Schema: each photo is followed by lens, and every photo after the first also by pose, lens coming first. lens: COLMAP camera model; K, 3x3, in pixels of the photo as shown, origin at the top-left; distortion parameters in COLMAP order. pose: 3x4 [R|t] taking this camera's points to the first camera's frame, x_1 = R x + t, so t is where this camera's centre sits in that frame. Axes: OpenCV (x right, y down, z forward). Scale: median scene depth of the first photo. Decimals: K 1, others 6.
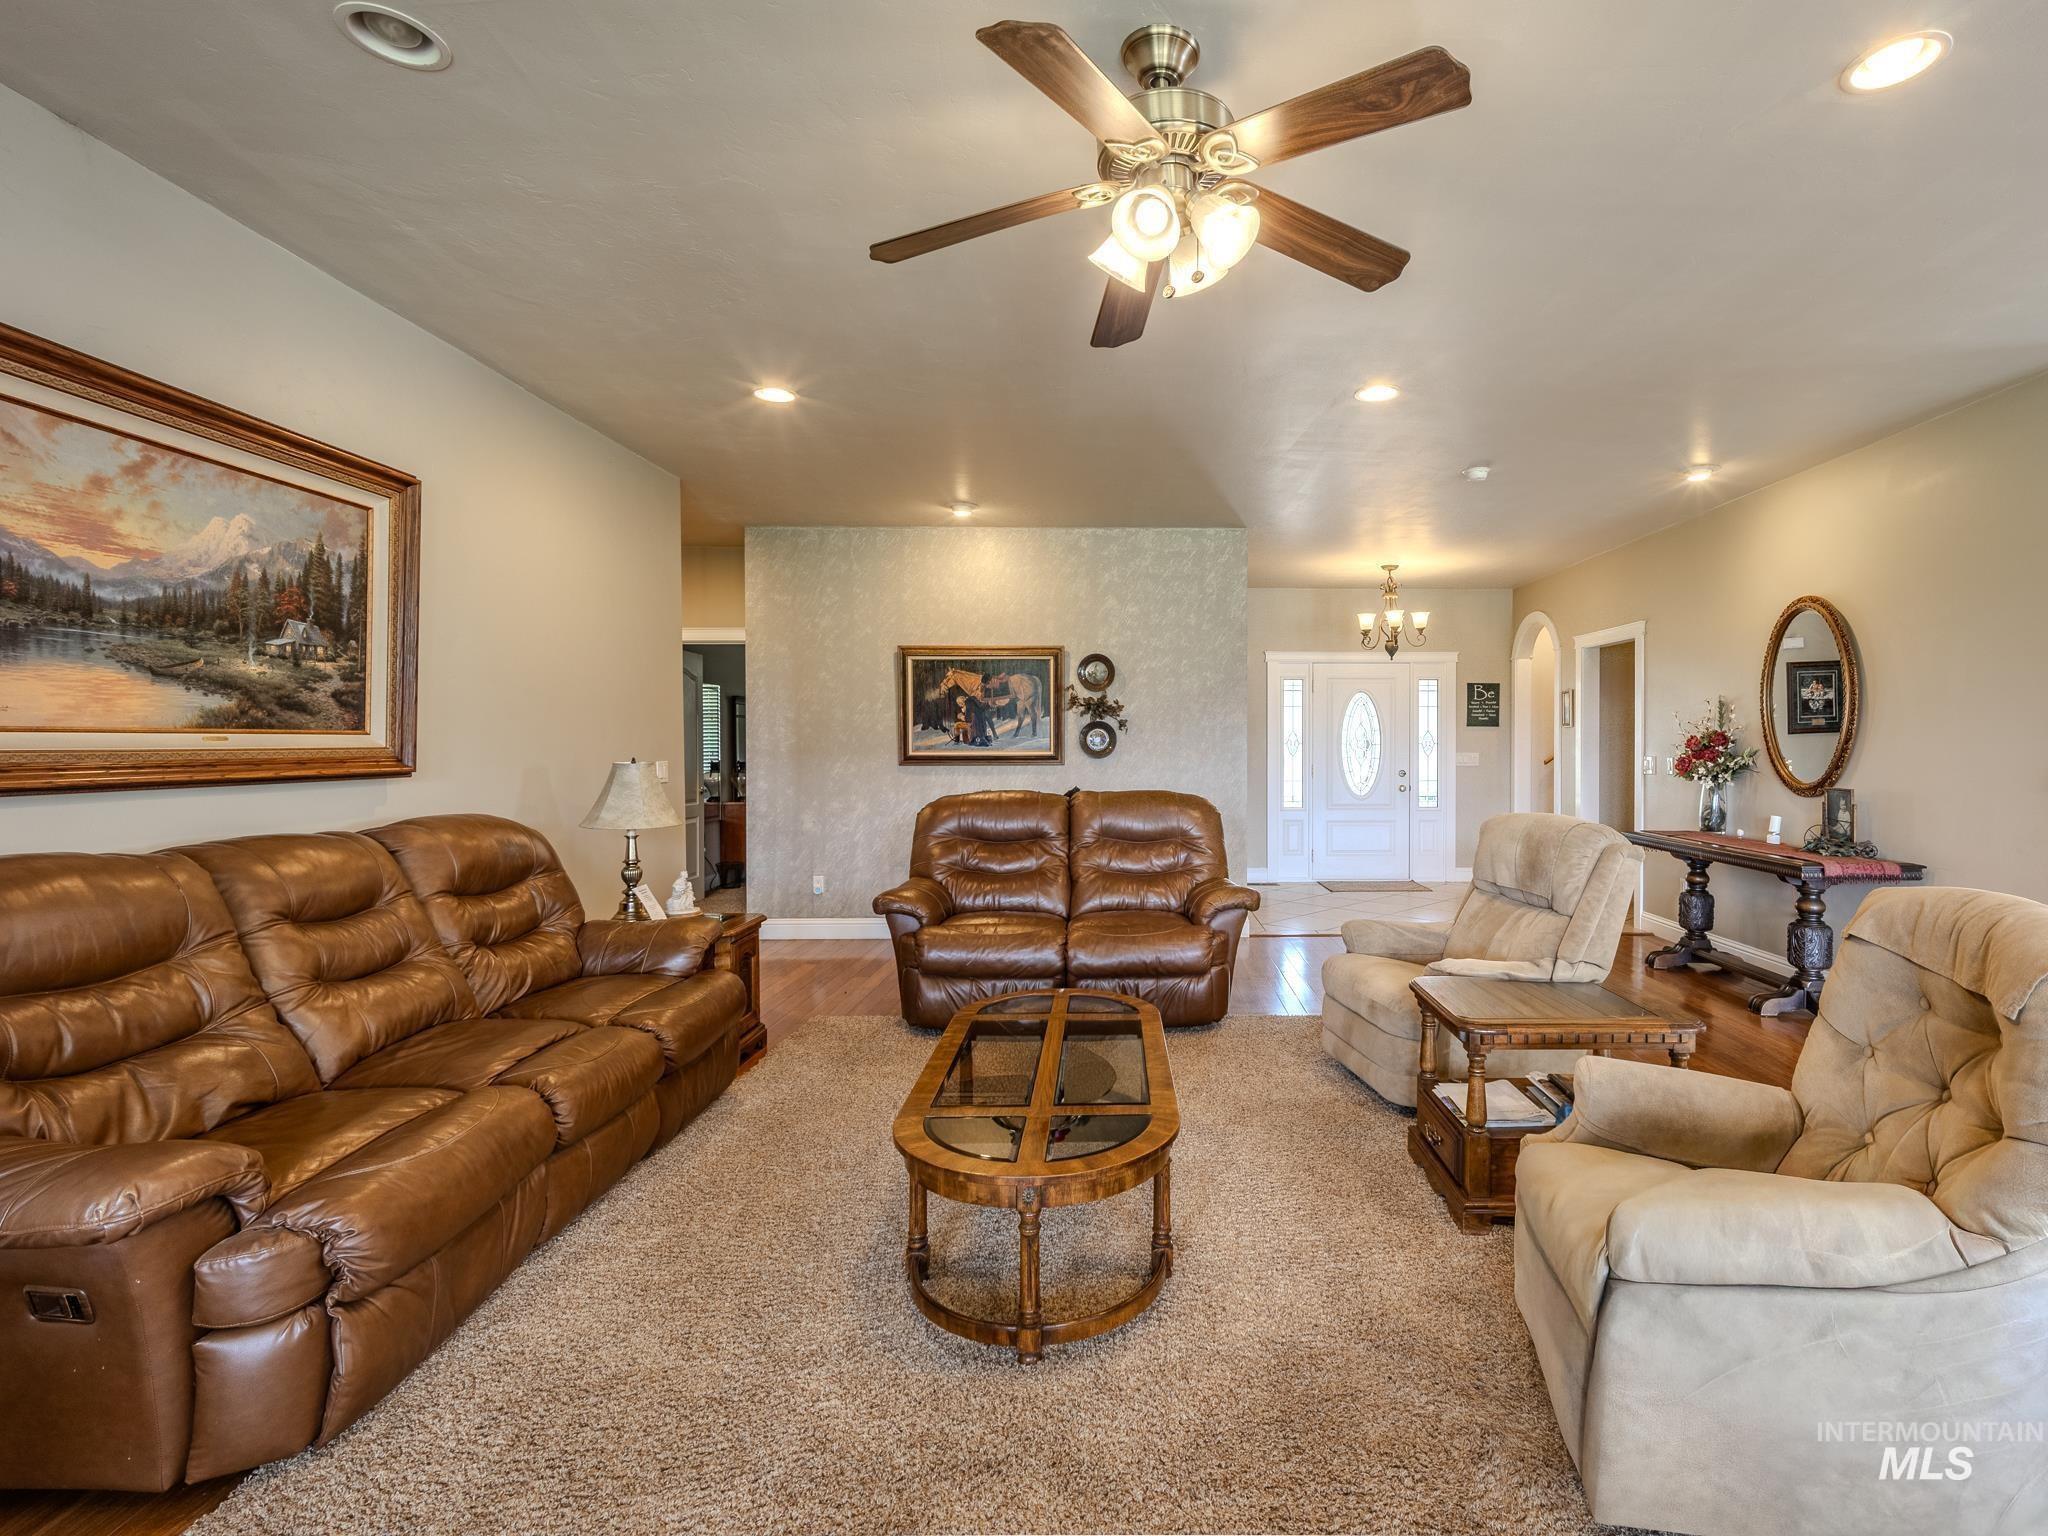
lens RADIAL K [[1024.9, 0, 1190.8], [0, 1024.9, 758.2], [0, 0, 1]] dist [0.000057, 0.010502]
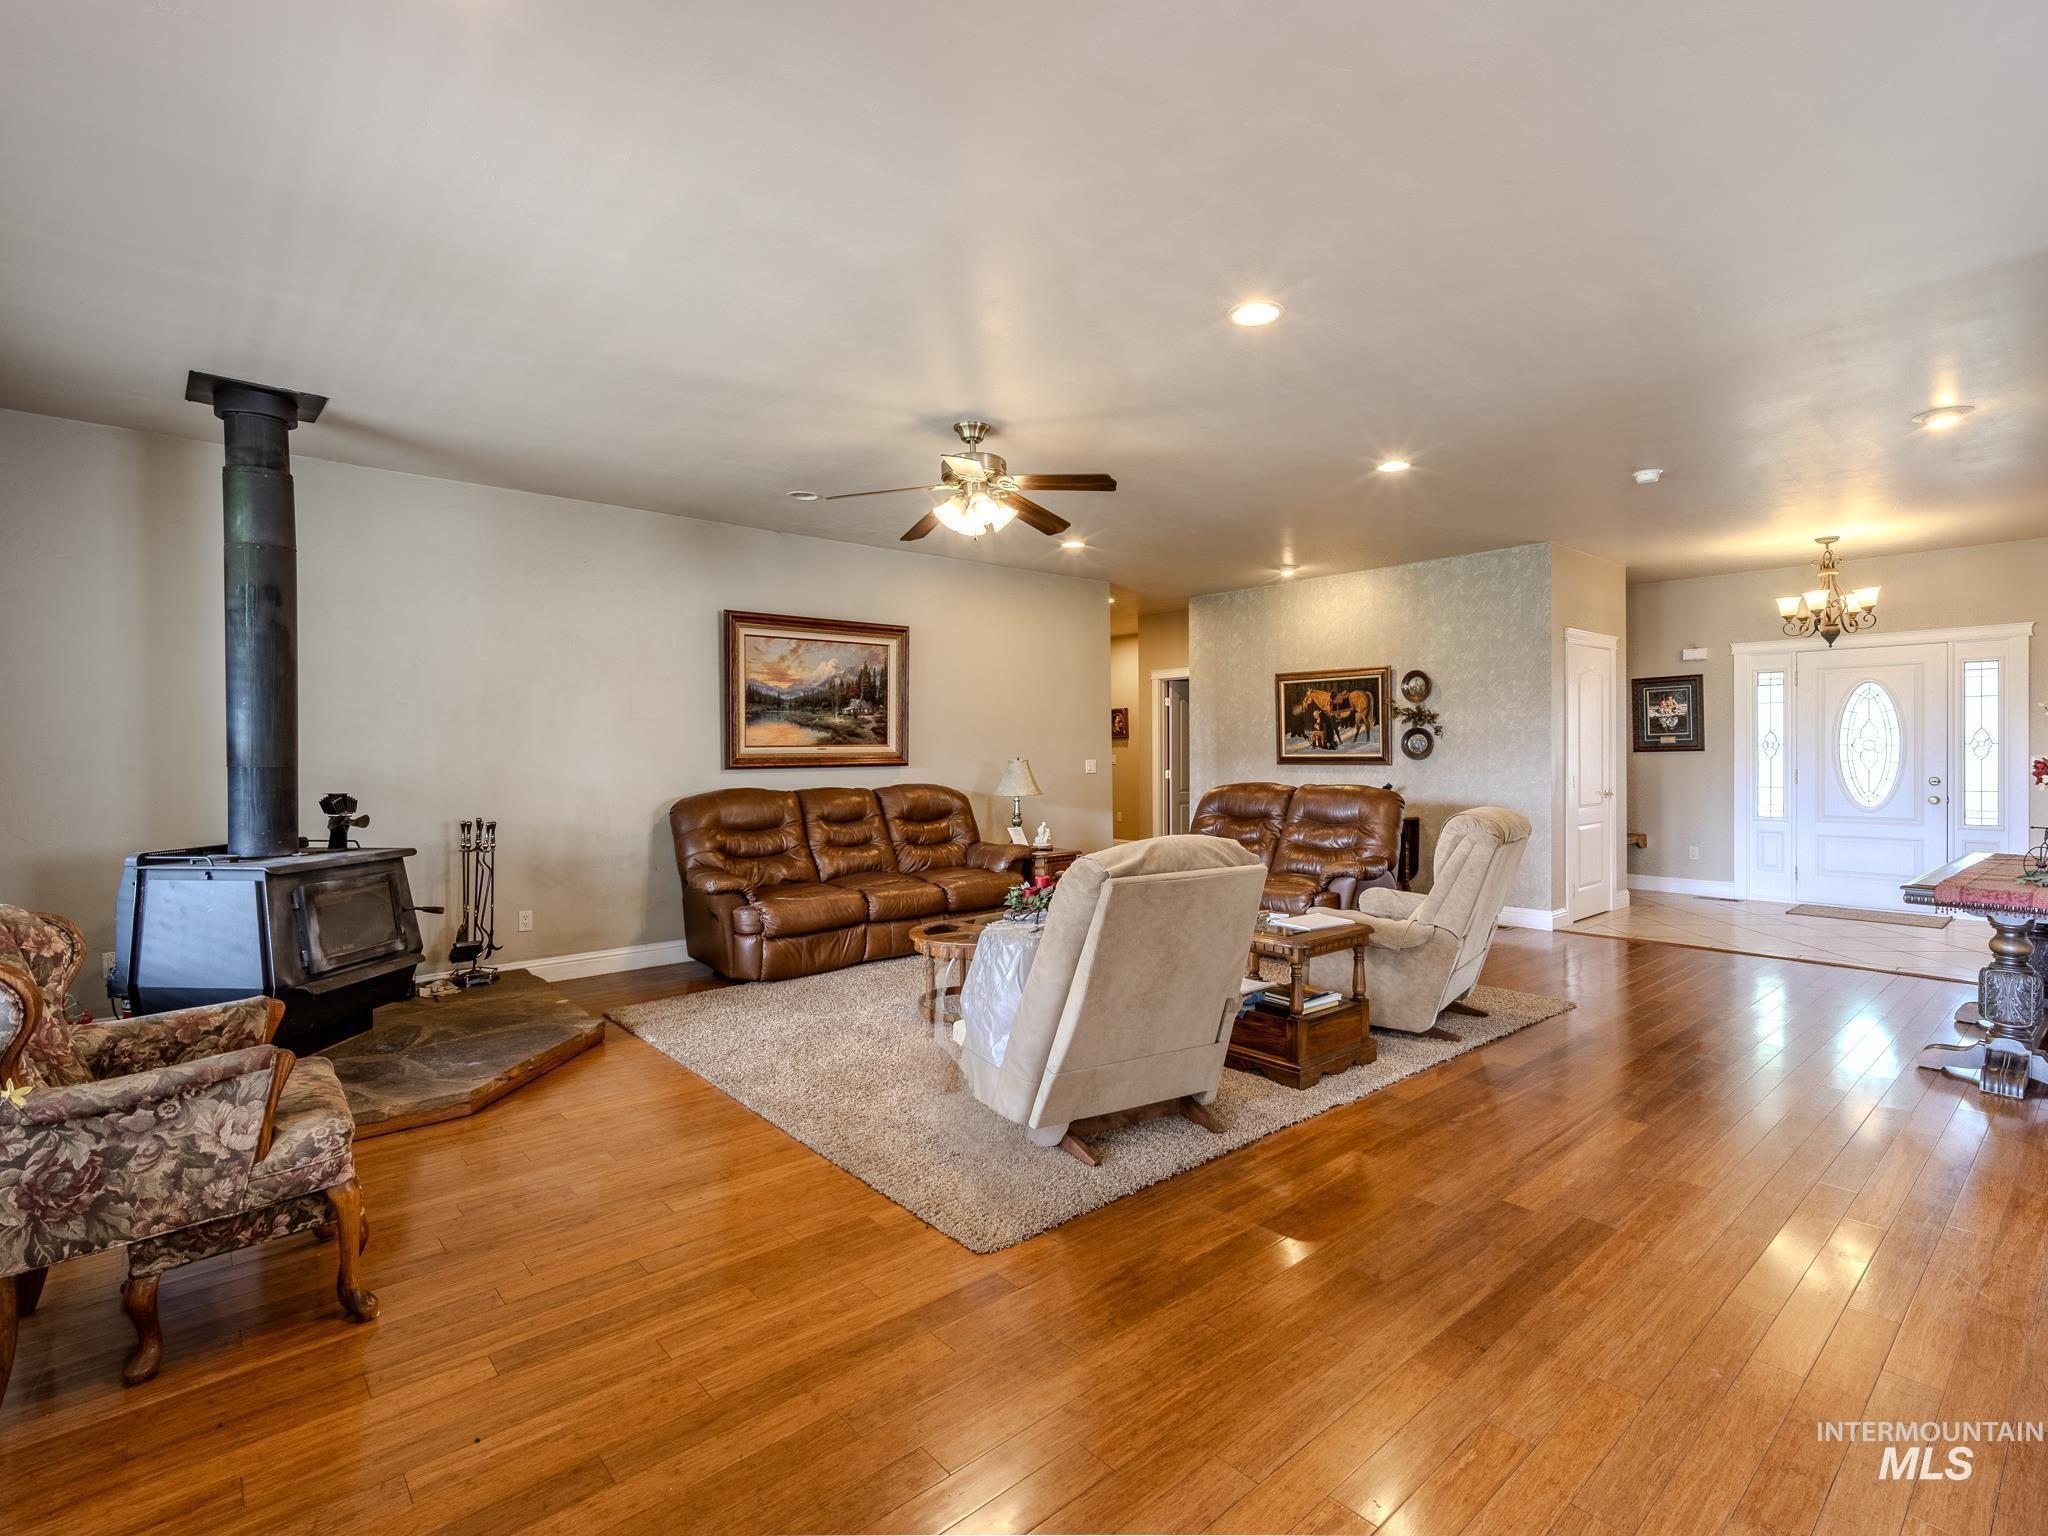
lens RADIAL K [[1023.9, 0, 1029.8], [0, 1023.9, 758.3], [0, 0, 1]] dist [-0.001555, 0.000936]
pose [[0.627911, 0.003399, -0.778278, 0.543703], [-0.004855, 0.999988, 0.000450, 0.000097], [0.778270, 0.003496, 0.627920, -0.074911]]
